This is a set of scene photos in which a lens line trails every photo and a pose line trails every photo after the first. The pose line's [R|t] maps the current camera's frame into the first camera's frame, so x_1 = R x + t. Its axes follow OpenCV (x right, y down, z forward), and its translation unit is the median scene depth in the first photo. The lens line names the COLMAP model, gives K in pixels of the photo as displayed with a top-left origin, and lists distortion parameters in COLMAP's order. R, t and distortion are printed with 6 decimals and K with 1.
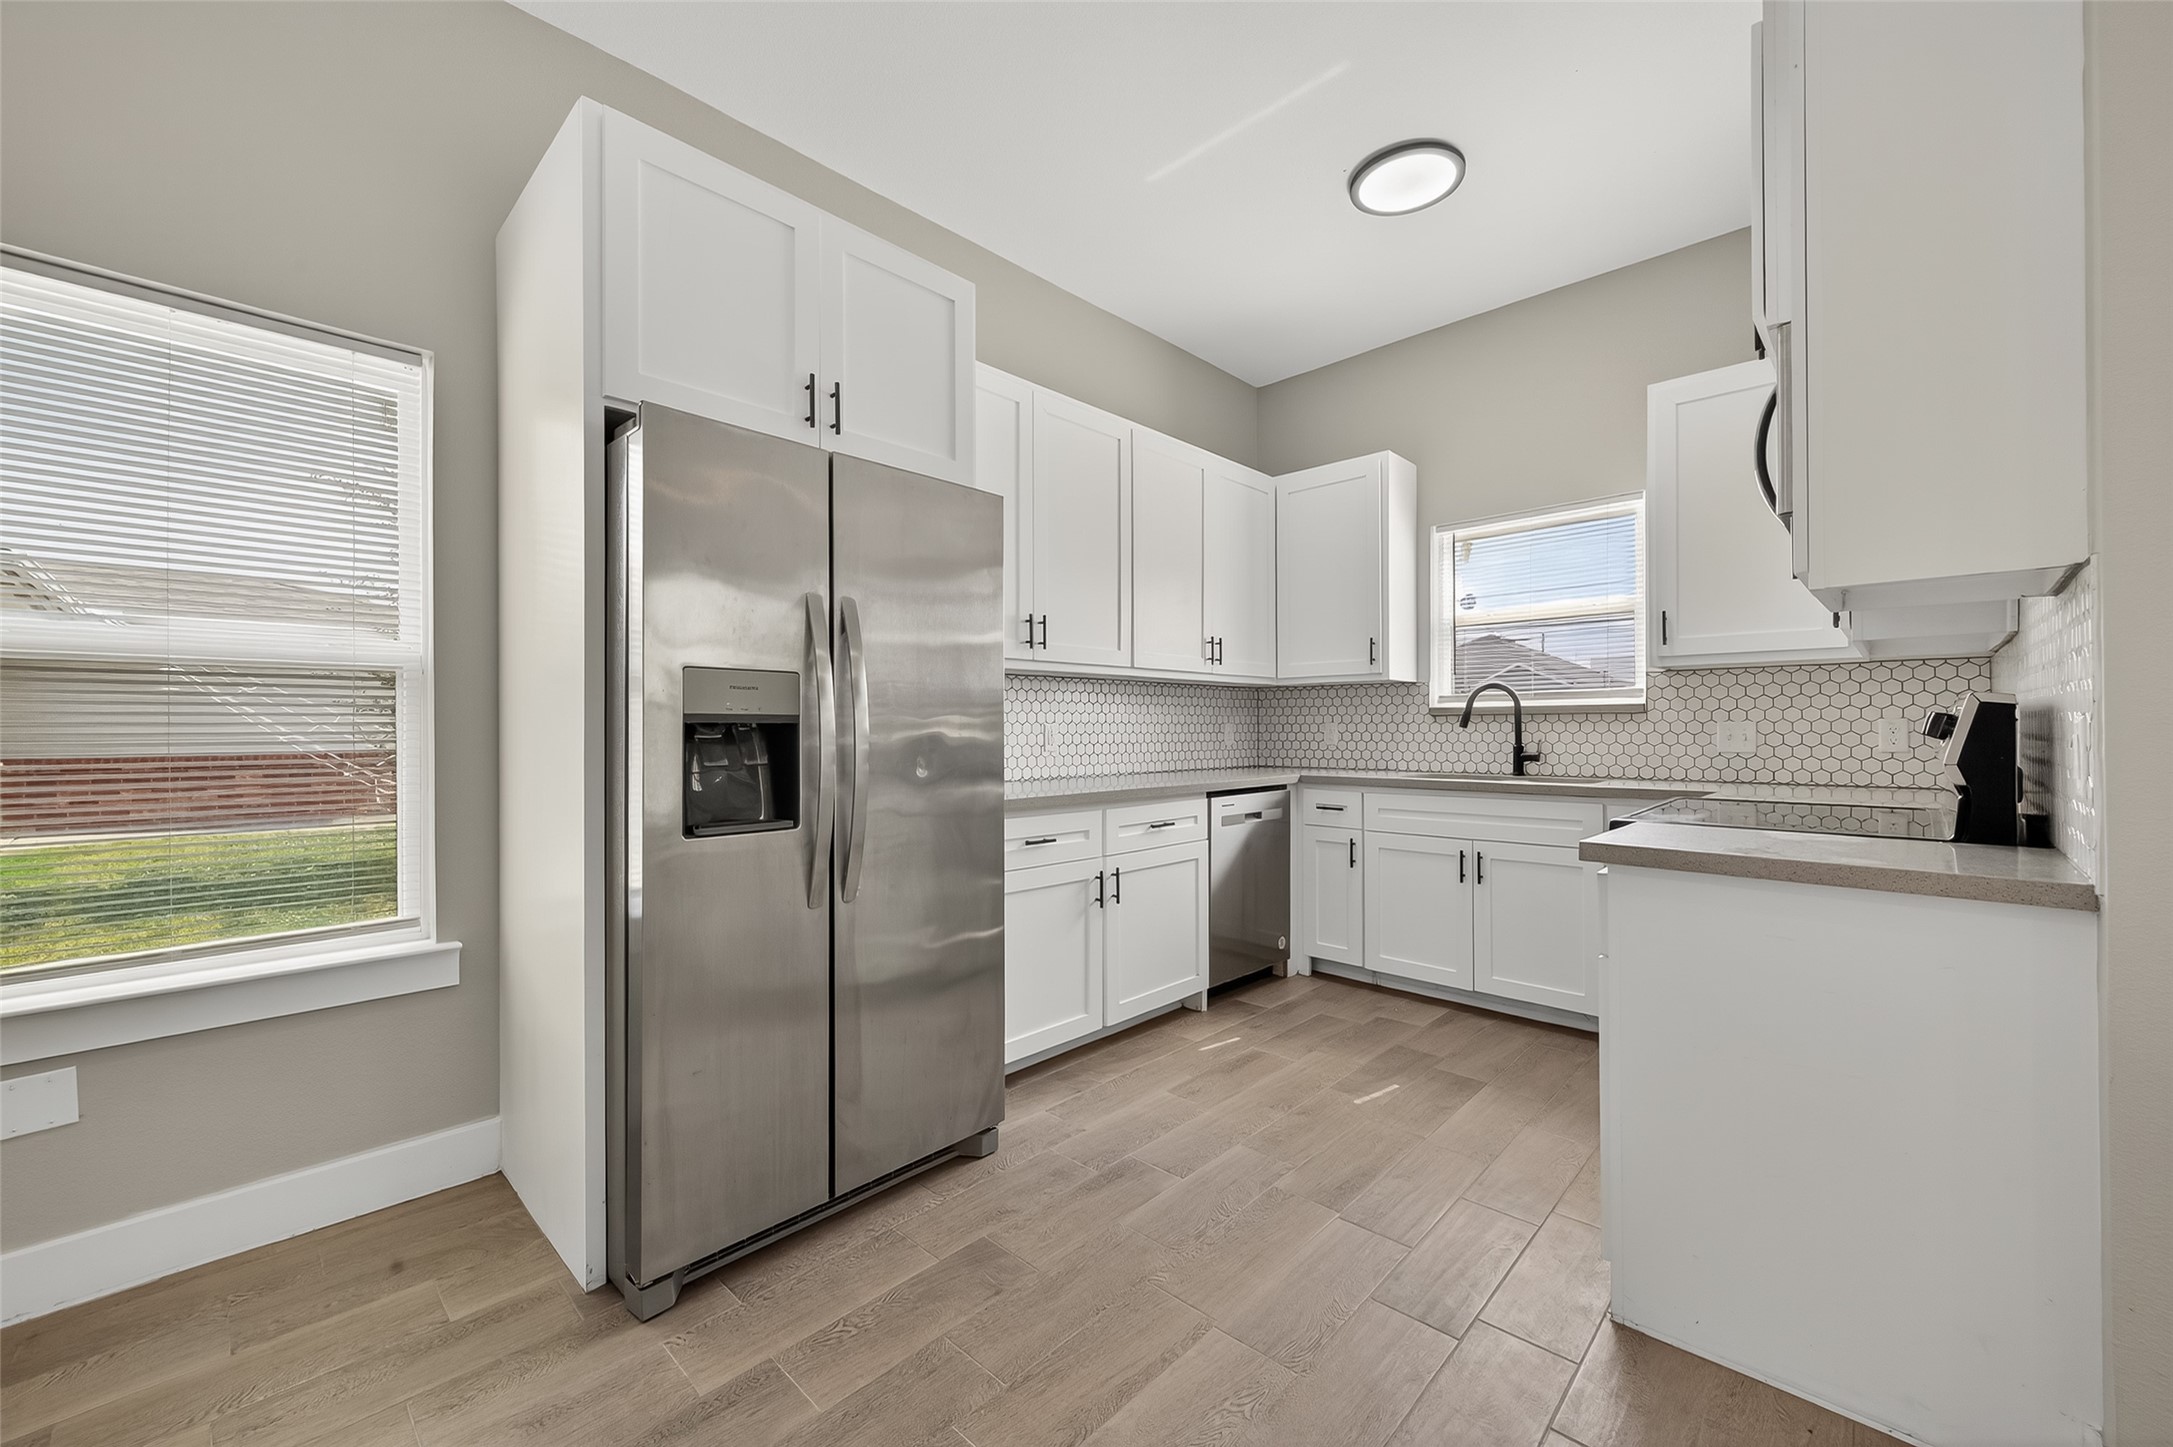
lens RADIAL K [[847.3, 0, 1082.9], [0, 847.3, 722.9], [0, 0, 1]] dist [0.009162, -0.003949]
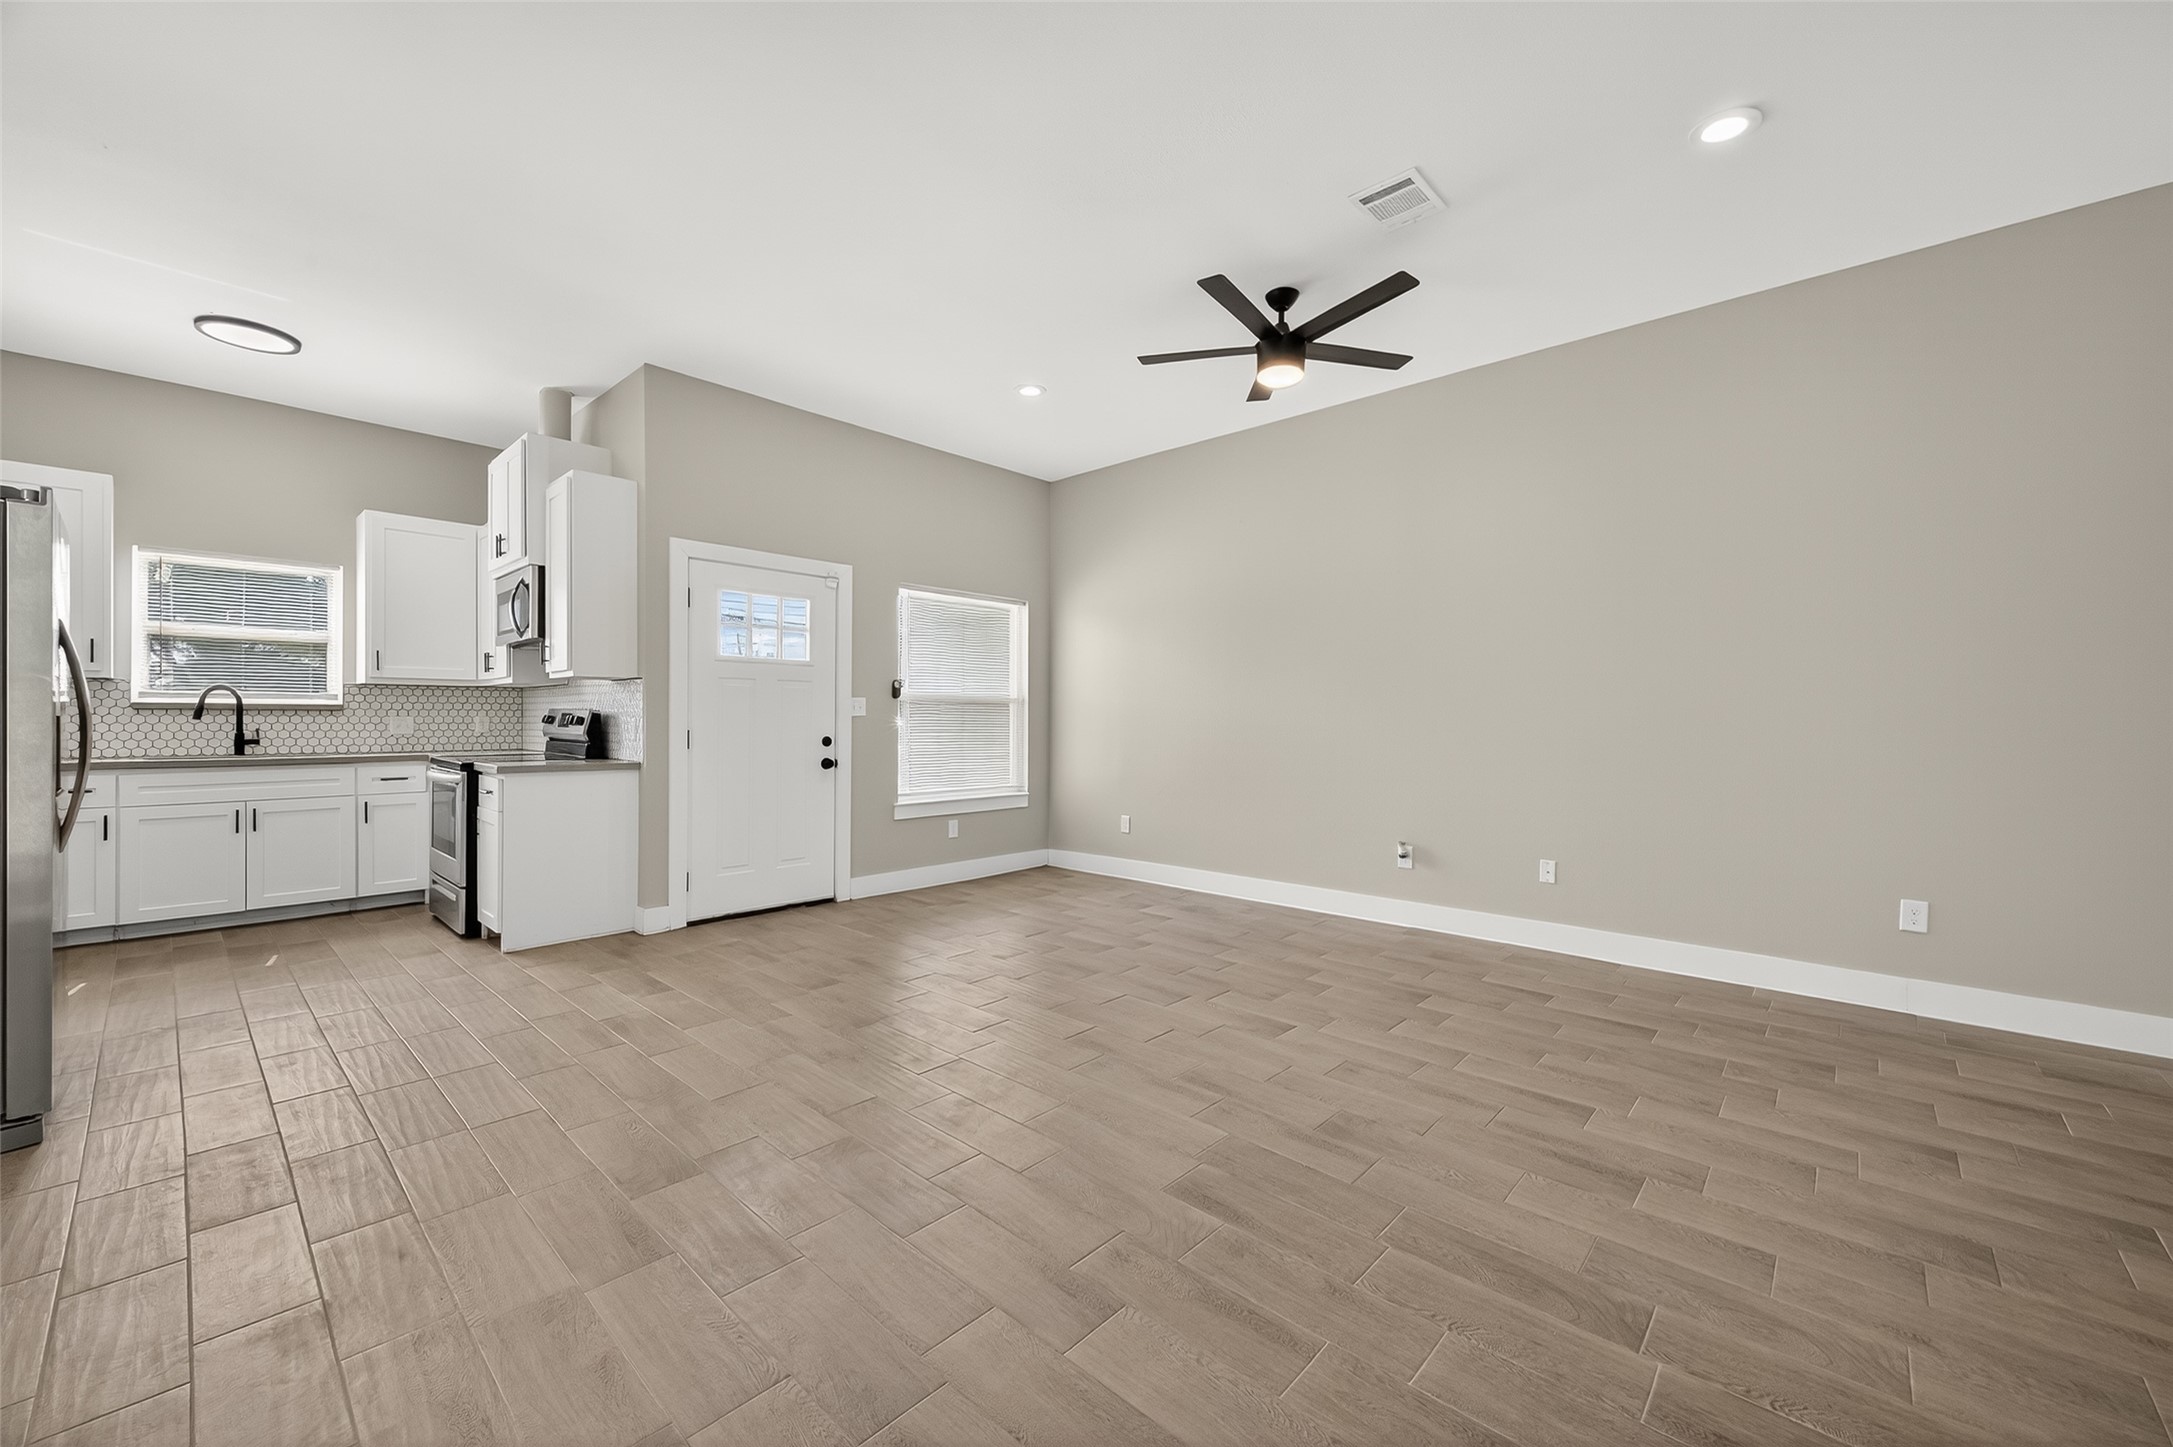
lens RADIAL K [[847.3, 0, 1091.2], [0, 847.3, 722.0], [0, 0, 1]] dist [0.009162, -0.003949]
pose [[-0.027916, -0.000149, 0.999610, -0.908712], [-0.009776, 0.999952, -0.000124, -0.003636], [-0.999562, -0.009776, -0.027916, -0.316915]]
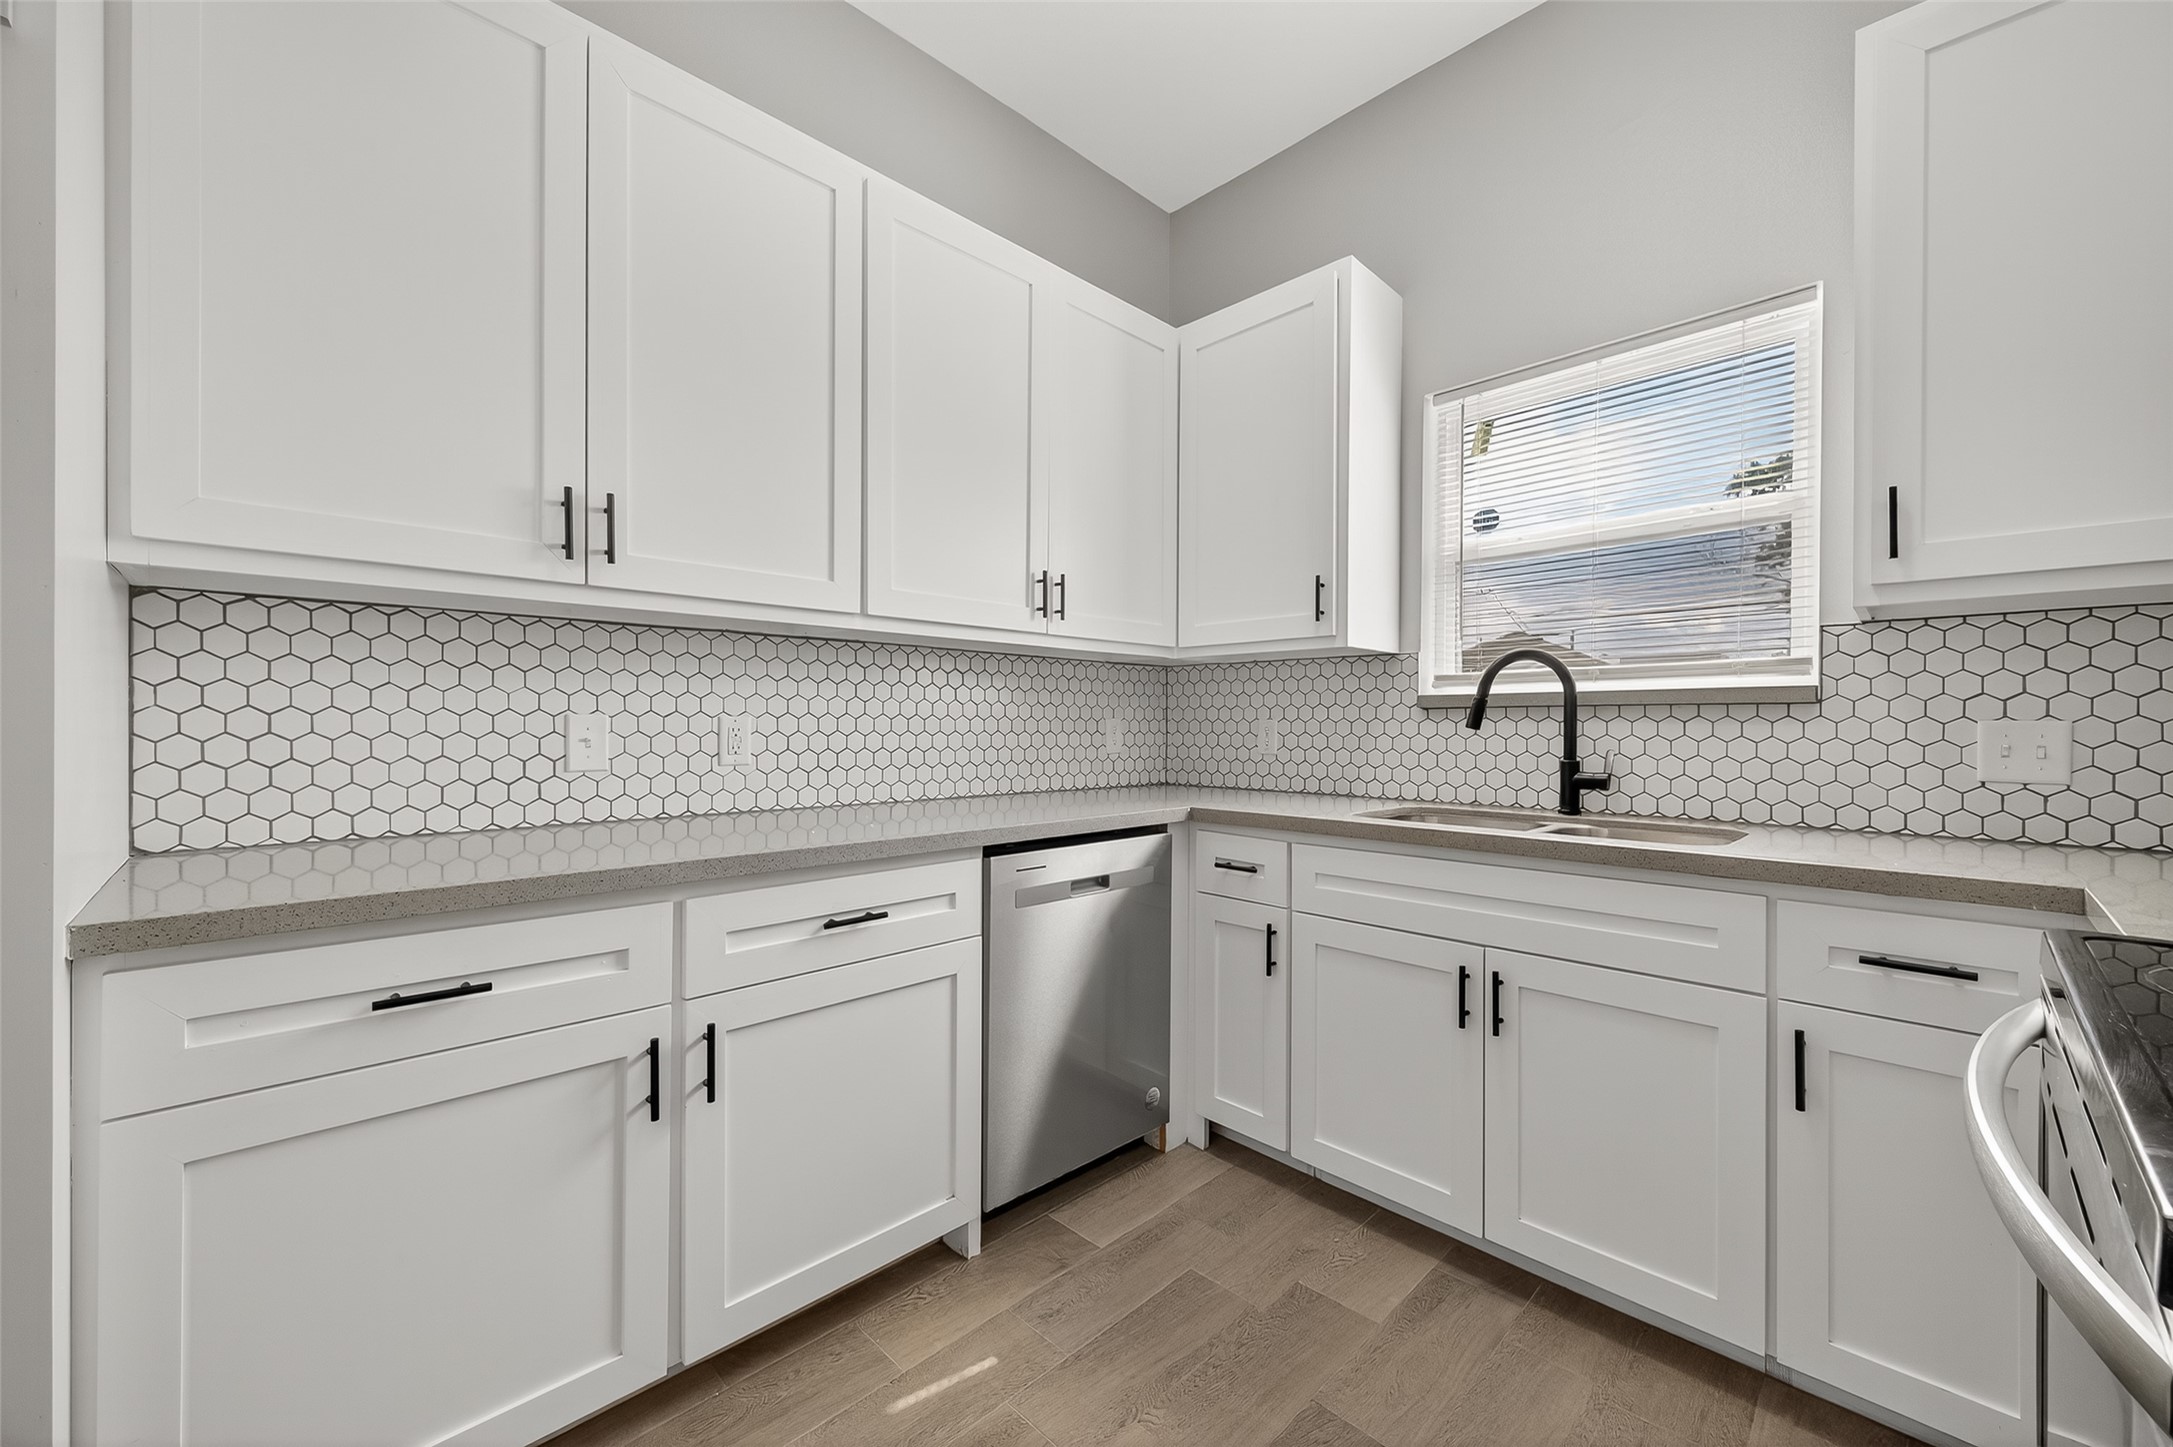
lens RADIAL K [[847.3, 0, 1088.9], [0, 847.3, 728.0], [0, 0, 1]] dist [0.009162, -0.003949]
pose [[0.999779, 0.007218, -0.019724, 0.214267], [-0.007048, 0.999937, 0.008701, 0.002270], [0.019785, -0.008560, 0.999768, 0.451334]]
